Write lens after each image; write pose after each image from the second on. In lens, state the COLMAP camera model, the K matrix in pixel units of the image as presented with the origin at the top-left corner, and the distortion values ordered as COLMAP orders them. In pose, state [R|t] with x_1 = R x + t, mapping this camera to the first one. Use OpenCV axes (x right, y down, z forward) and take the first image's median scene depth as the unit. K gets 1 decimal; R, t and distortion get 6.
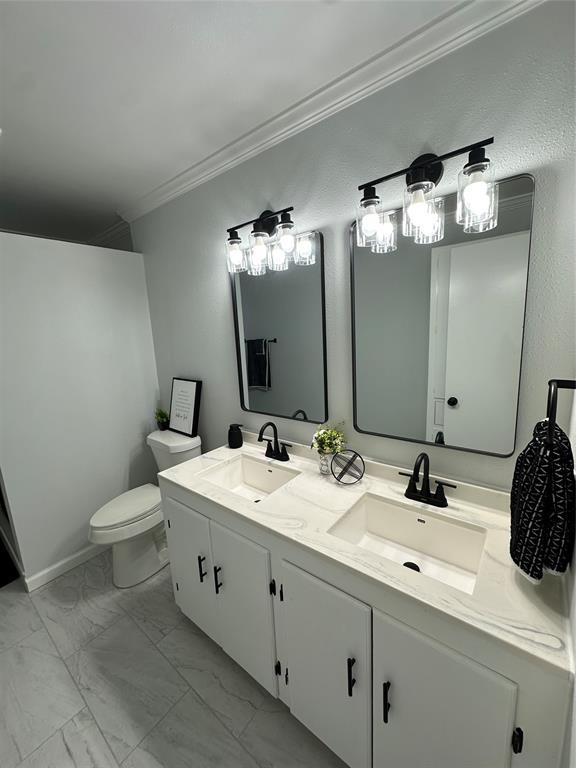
lens RADIAL K [[307.8, 0, 290.0], [0, 307.8, 386.2], [0, 0, 1]] dist [-0.000449, -0.000110]
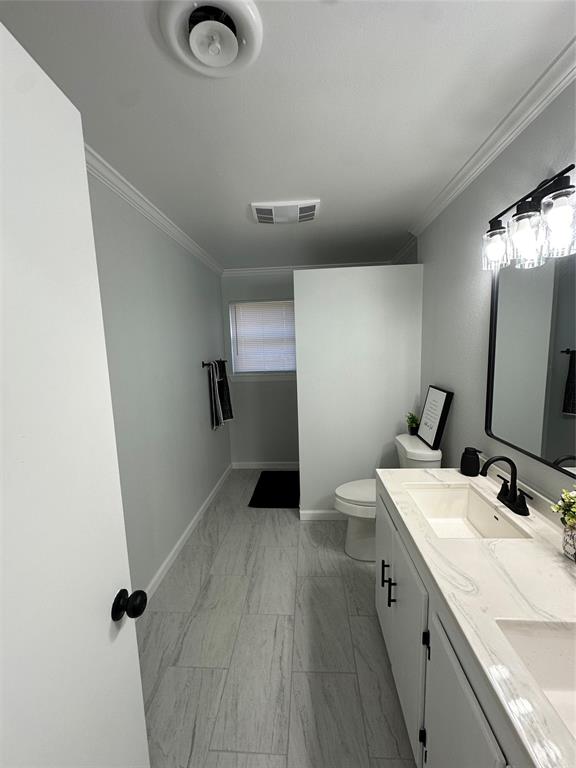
lens RADIAL K [[307.8, 0, 290.0], [0, 307.8, 386.2], [0, 0, 1]] dist [-0.000449, -0.000110]
pose [[0.566443, 0.133343, -0.813242, 0.223837], [-0.145894, 0.987461, 0.060290, -0.025241], [0.811084, 0.084497, 0.578795, 0.090736]]
